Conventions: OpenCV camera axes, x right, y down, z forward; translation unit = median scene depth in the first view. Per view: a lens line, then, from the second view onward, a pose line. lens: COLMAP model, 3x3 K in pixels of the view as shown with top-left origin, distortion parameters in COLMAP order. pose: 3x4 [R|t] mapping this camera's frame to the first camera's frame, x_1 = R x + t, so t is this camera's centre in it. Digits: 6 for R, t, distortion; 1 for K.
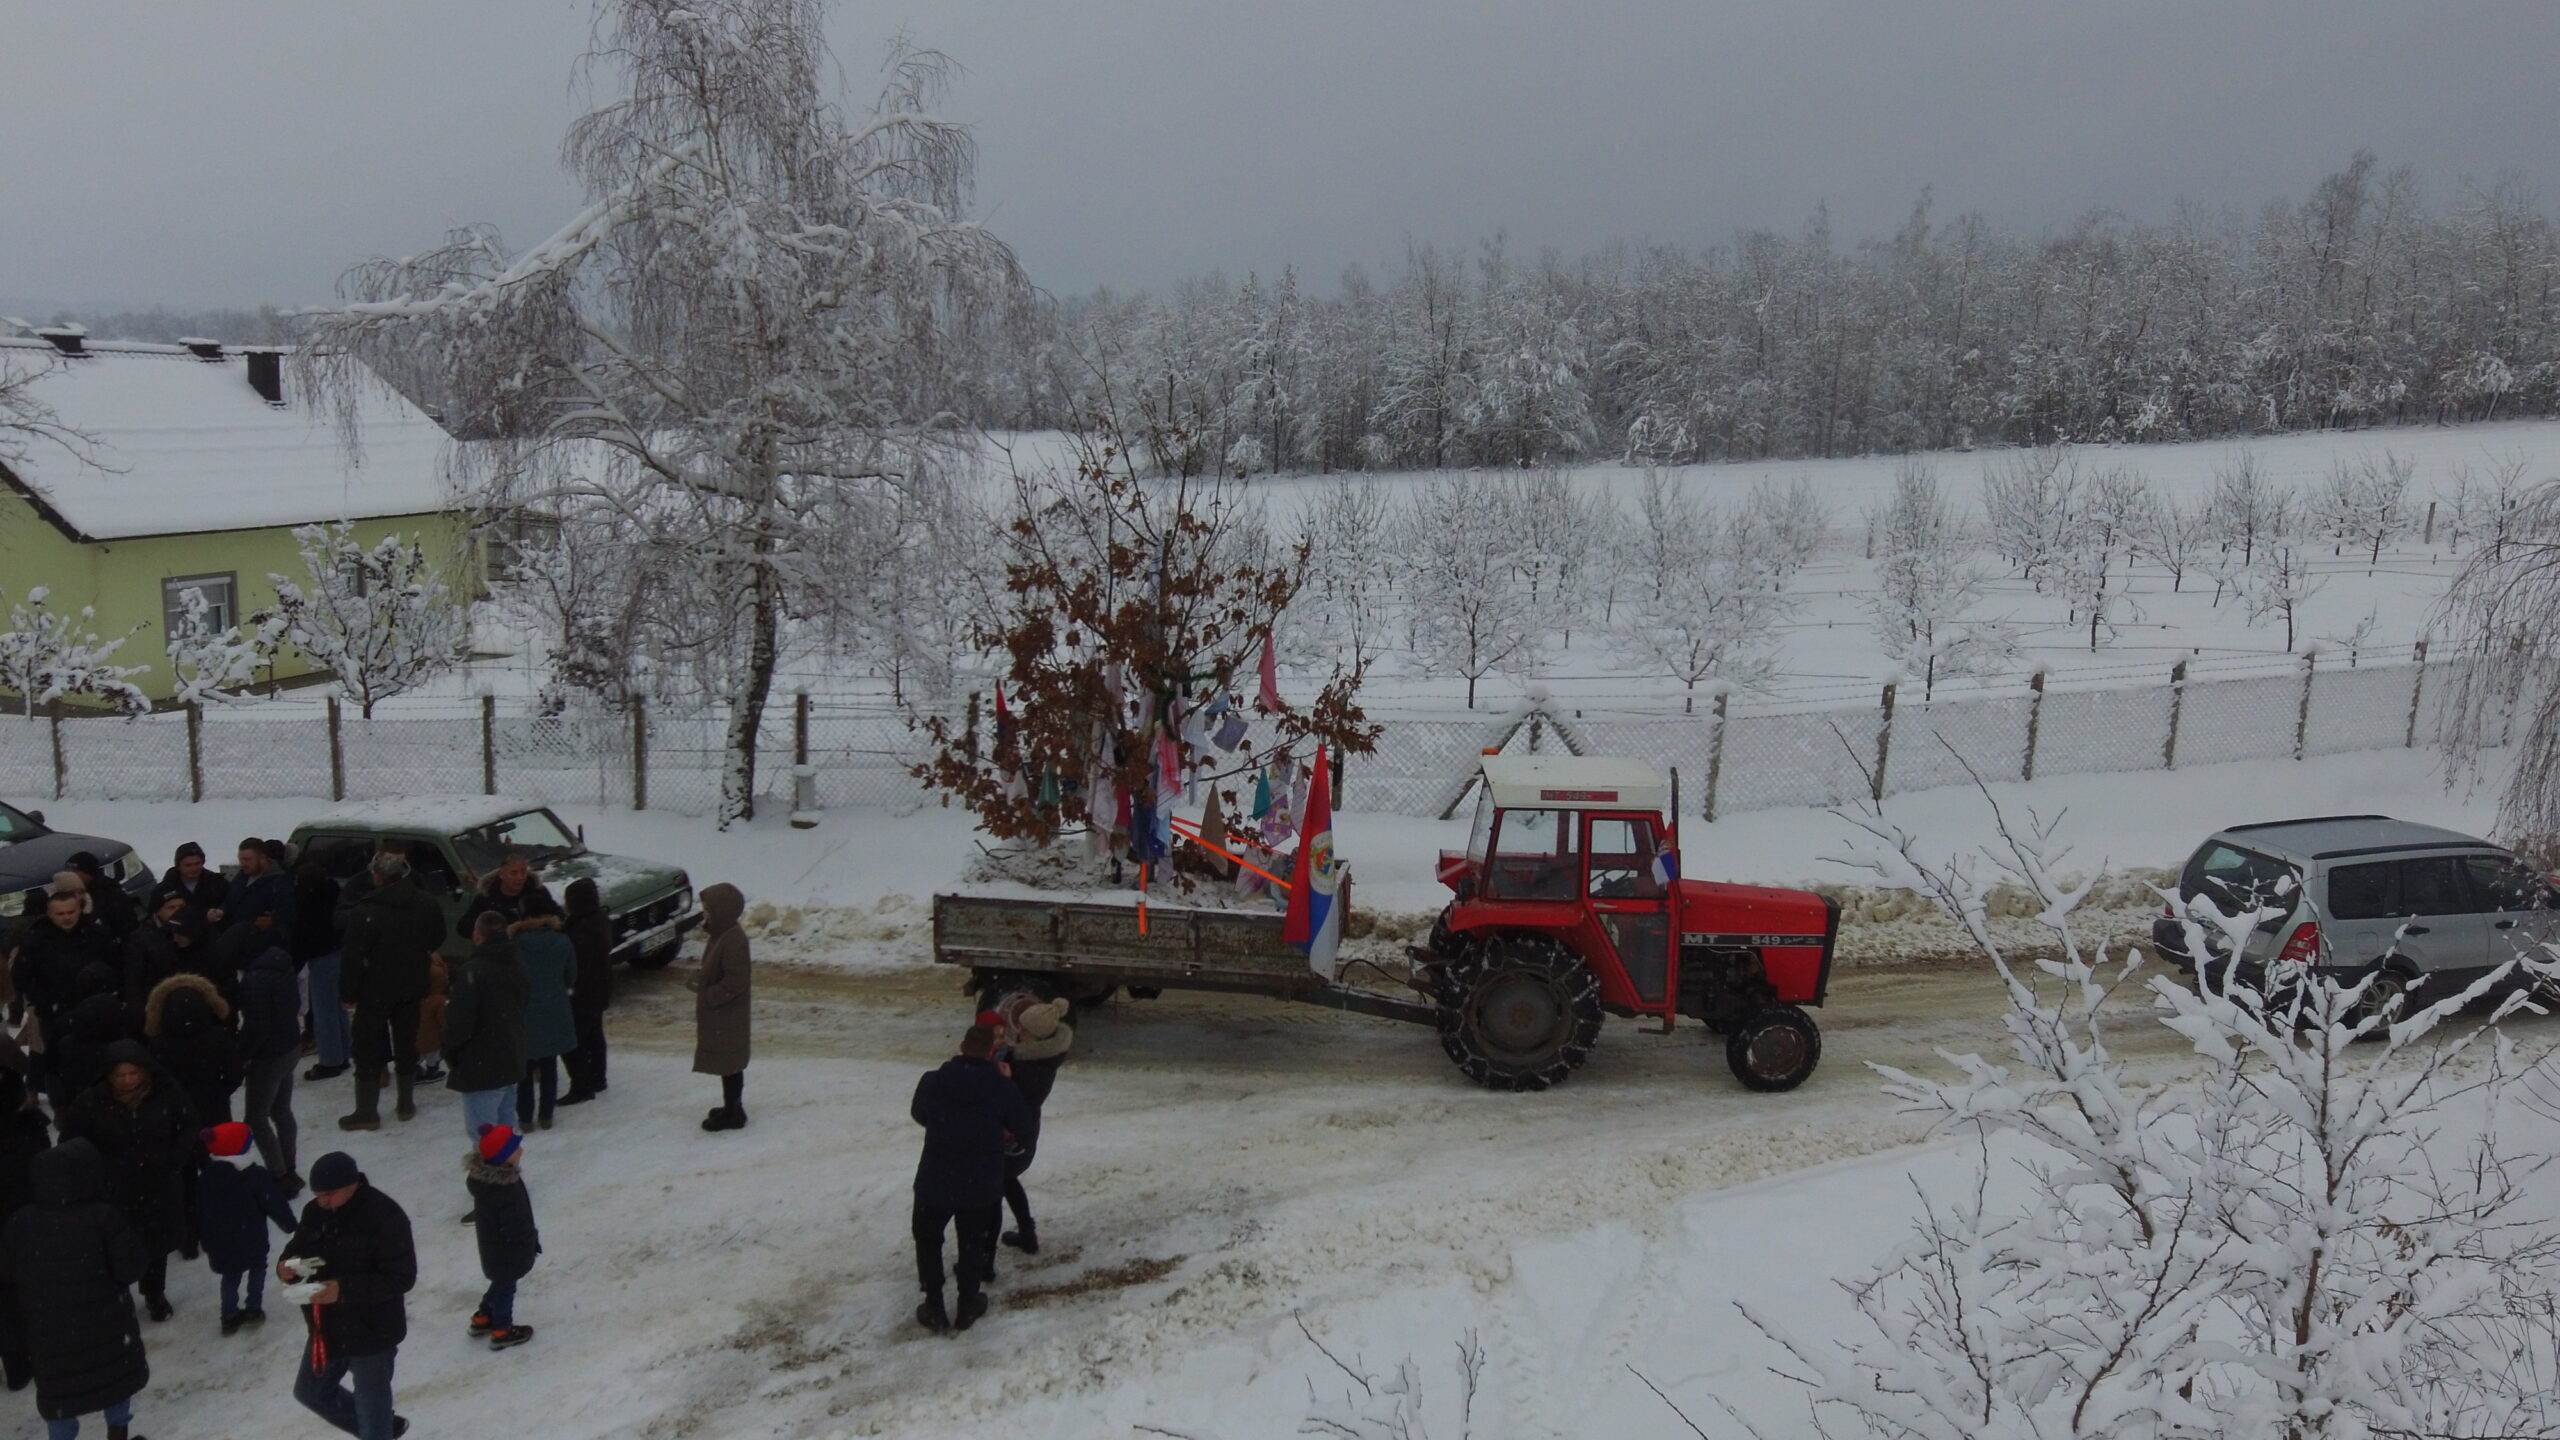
lens RADIAL K [[1735.2, 0, 1315.8], [0, 1735.2, 723.9], [0, 0, 1]] dist [-0.000073, -0.000177]
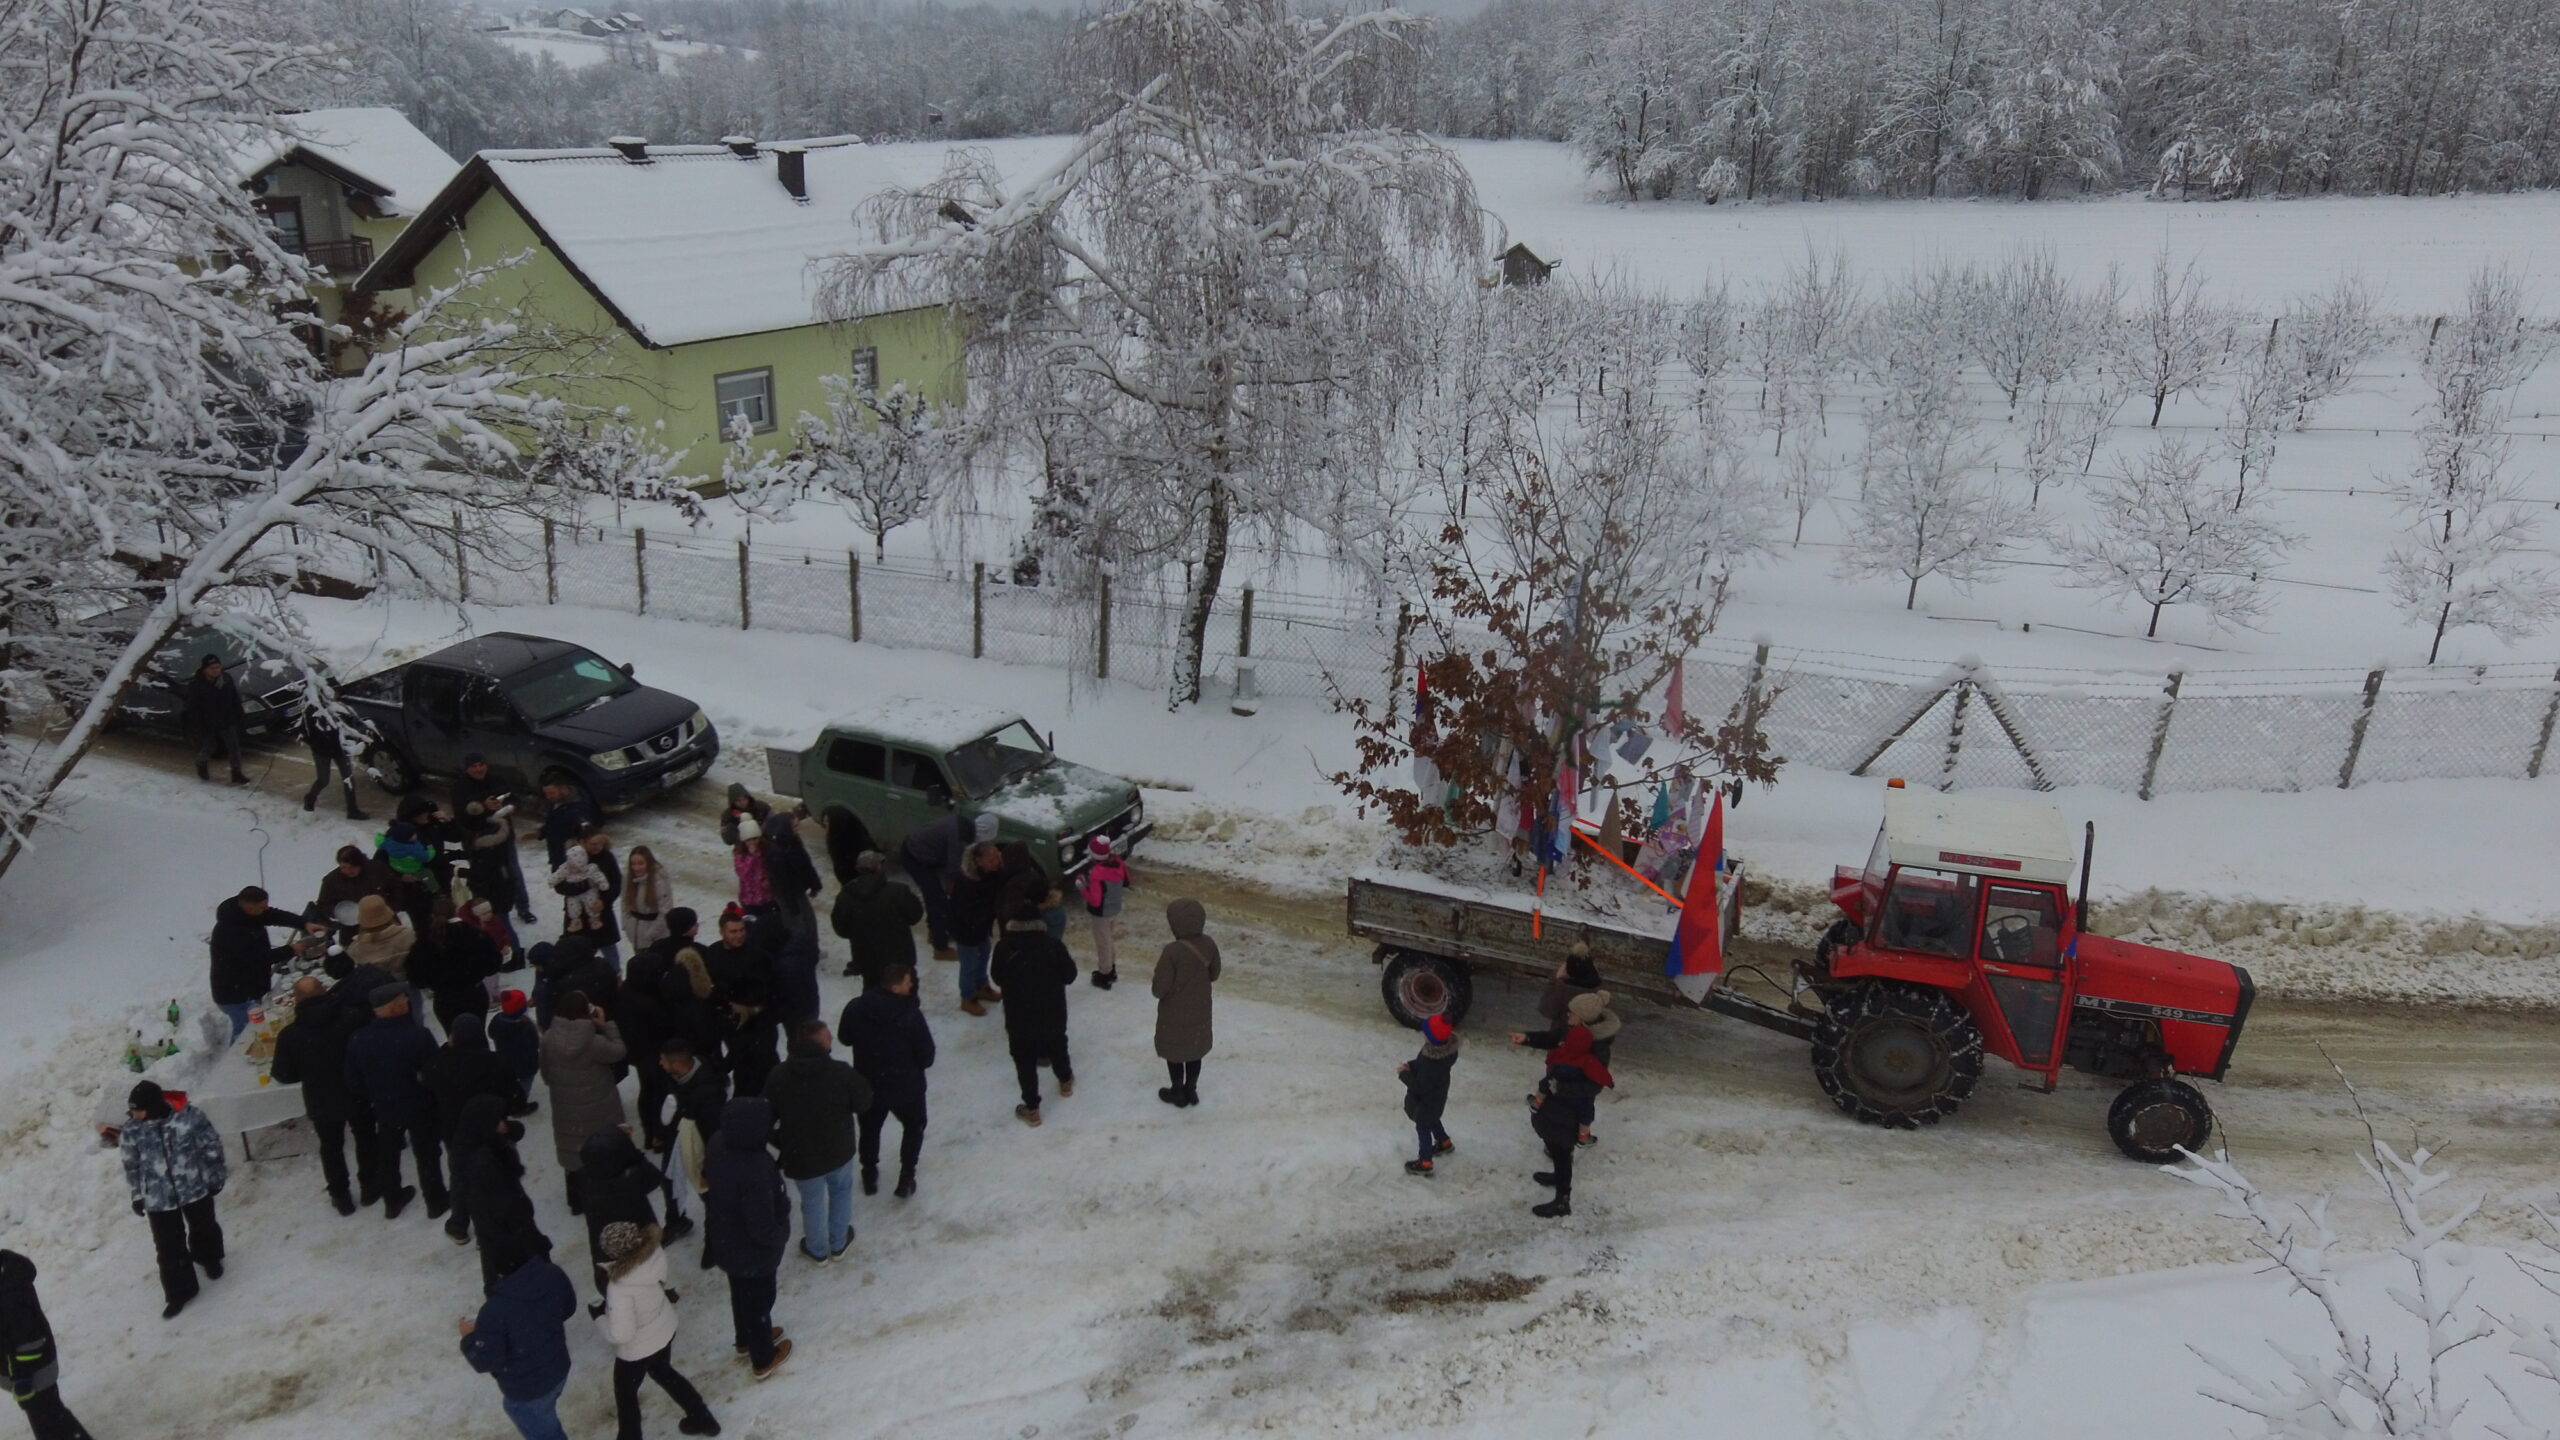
lens RADIAL K [[1735.2, 0, 1314.8], [0, 1735.2, 722.5], [0, 0, 1]] dist [-0.000073, -0.000177]
pose [[0.966346, 0.088257, -0.241631, 0.012398], [-0.045966, 0.983429, 0.175371, -0.149010], [0.253104, -0.158362, 0.954390, -0.029188]]
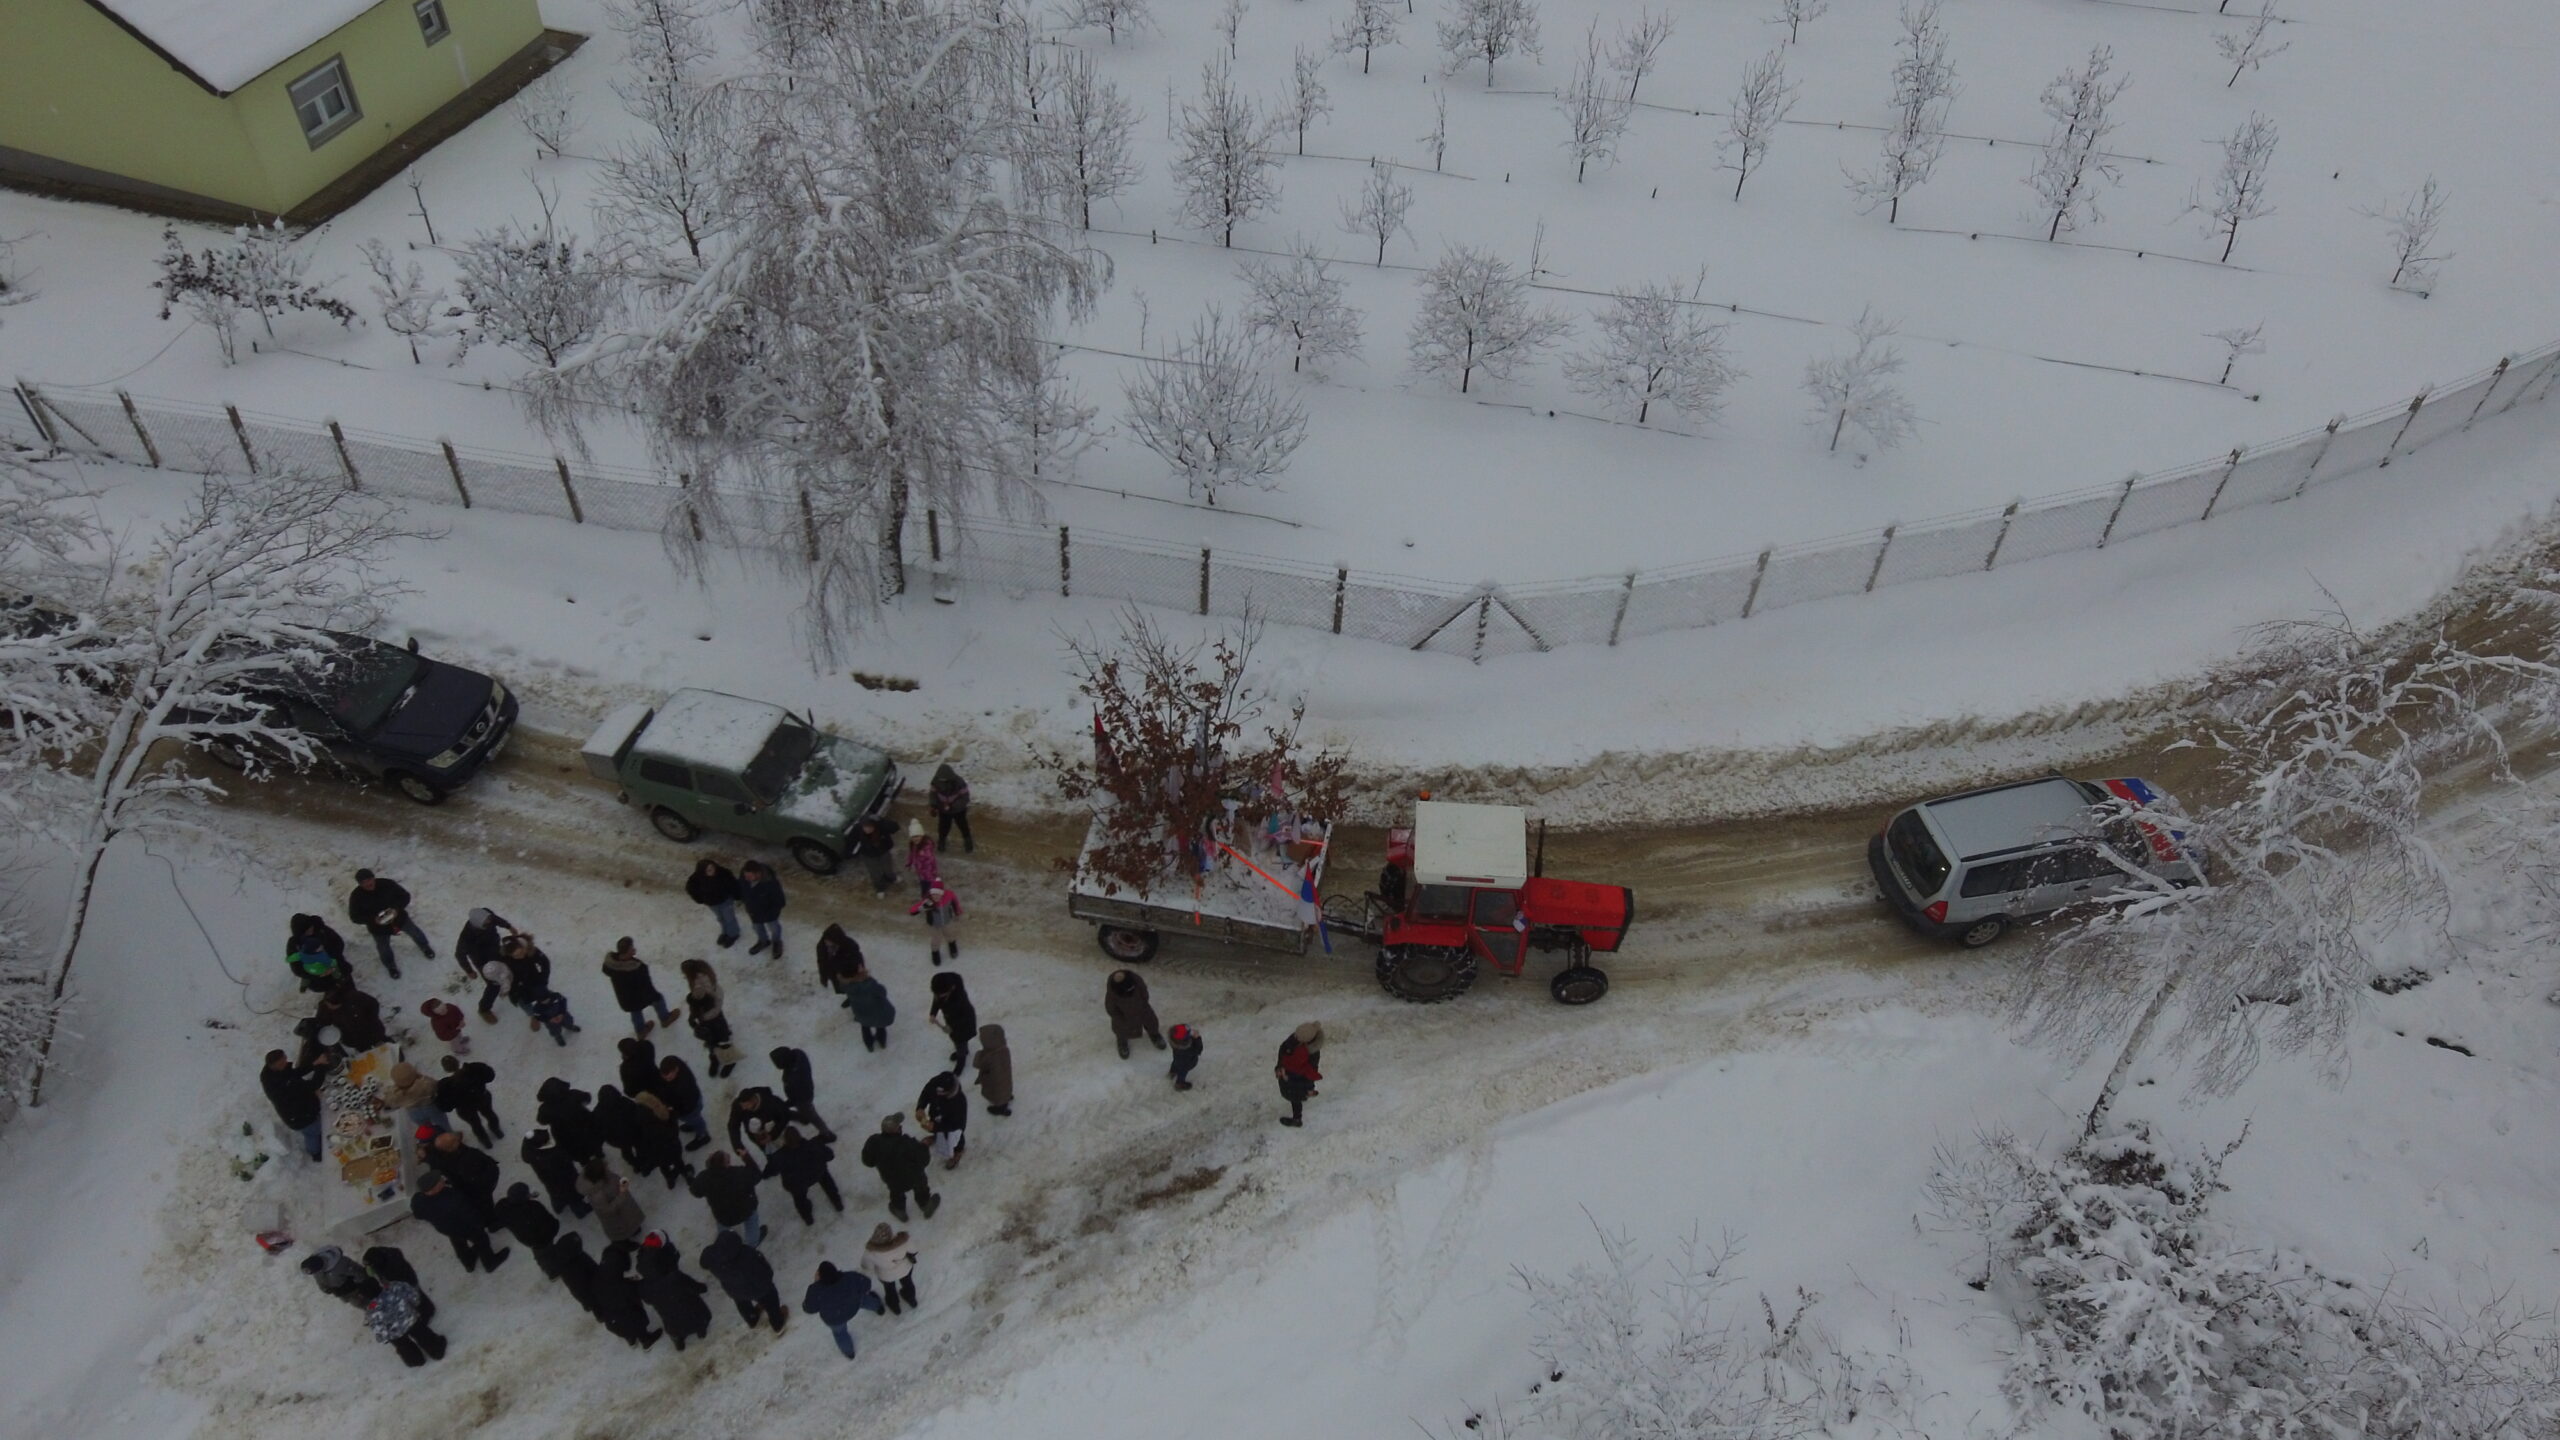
lens RADIAL K [[1735.2, 0, 1314.7], [0, 1735.2, 721.0], [0, 0, 1]] dist [-0.000073, -0.000177]
pose [[0.999158, 0.031313, -0.026509, 0.036180], [-0.010099, 0.813959, 0.580835, -0.762755], [0.039765, -0.580078, 0.813590, -0.163975]]
